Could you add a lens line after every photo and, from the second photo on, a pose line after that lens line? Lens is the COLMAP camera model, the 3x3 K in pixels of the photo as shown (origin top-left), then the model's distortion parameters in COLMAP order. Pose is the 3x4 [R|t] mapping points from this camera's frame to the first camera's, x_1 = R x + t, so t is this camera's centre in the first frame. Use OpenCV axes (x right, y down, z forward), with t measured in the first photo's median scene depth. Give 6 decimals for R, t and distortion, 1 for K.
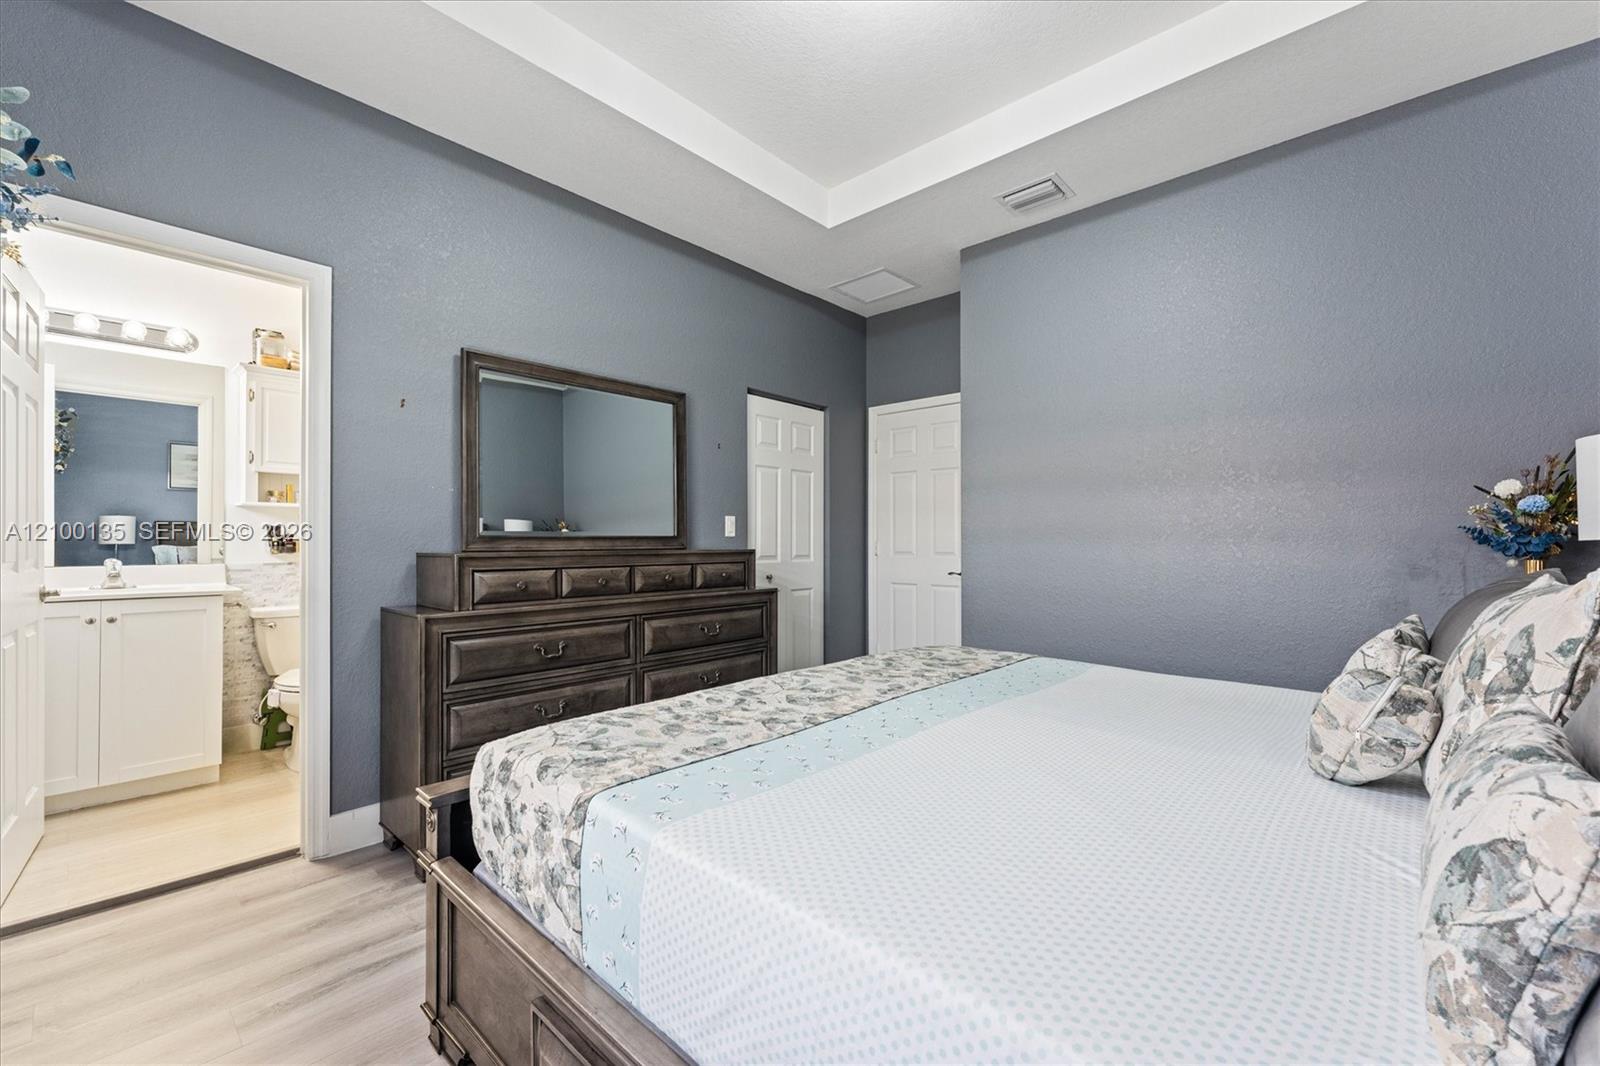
lens RADIAL K [[645.3, 0, 797.4], [0, 645.3, 537.9], [0, 0, 1]] dist [0.000568, -0.000083]
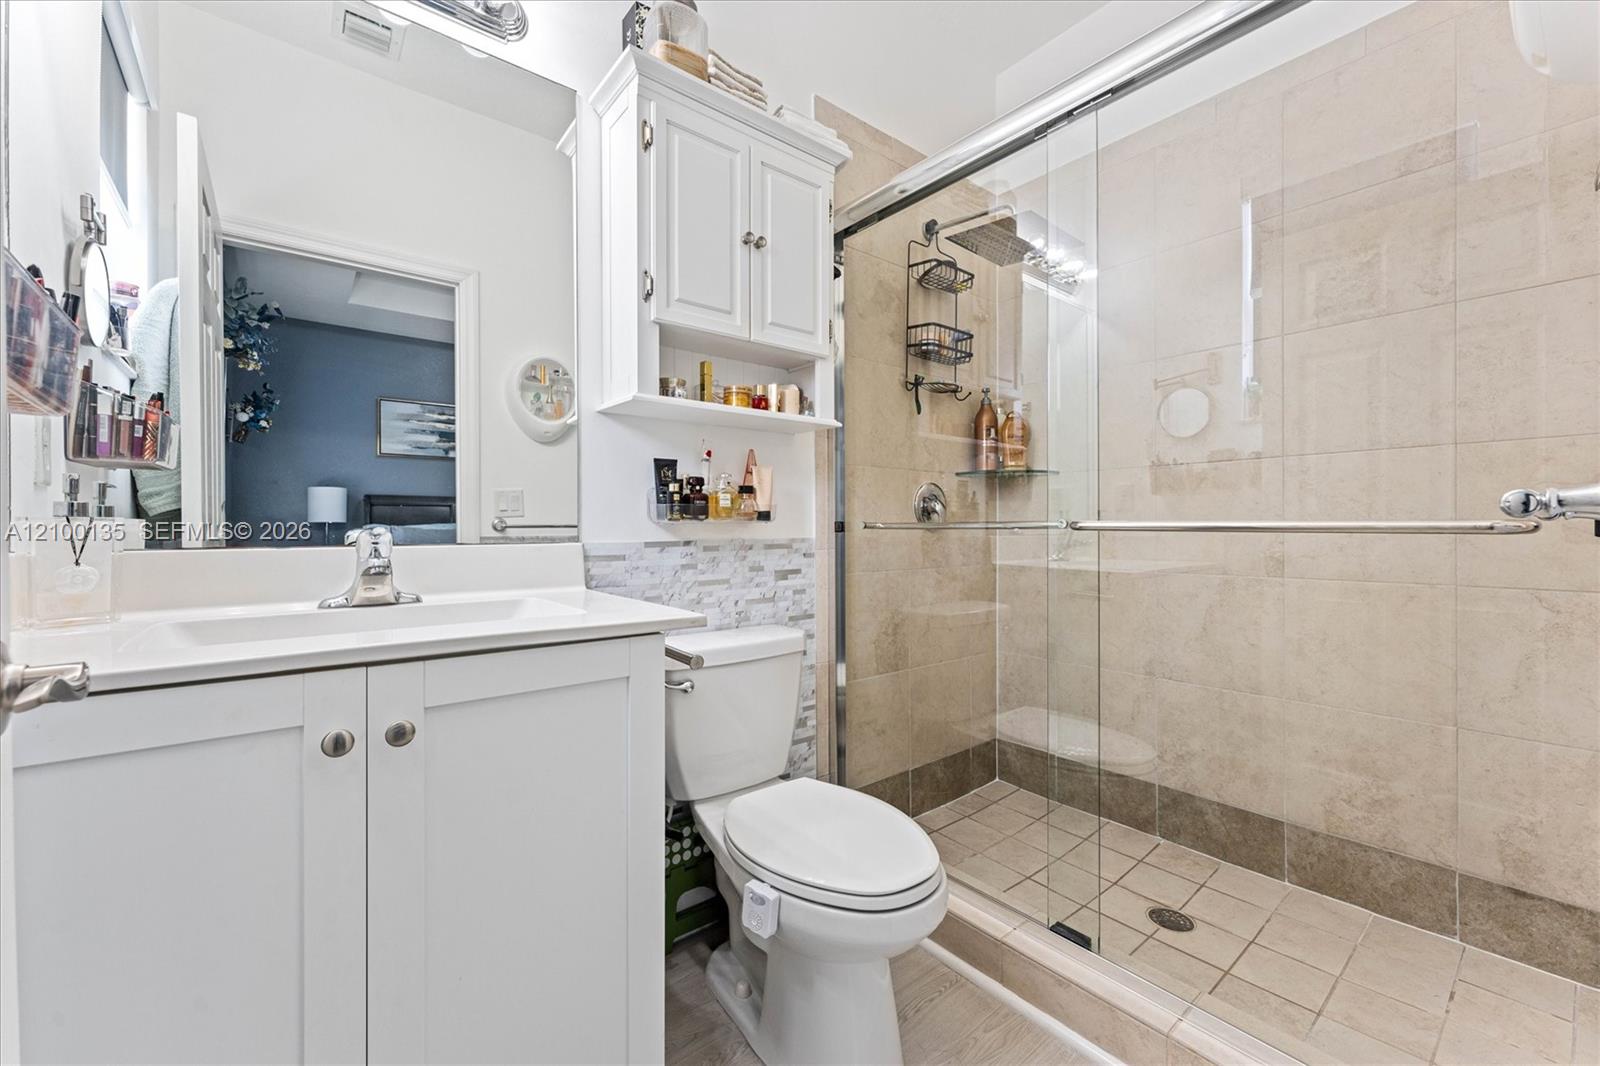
lens RADIAL K [[645.3, 0, 804.7], [0, 645.3, 531.2], [0, 0, 1]] dist [0.000568, -0.000083]
pose [[0.986534, -0.001952, -0.163544, -0.673334], [0.003640, 0.999943, 0.010021, 0.028719], [0.163515, -0.010482, 0.986485, 0.601509]]
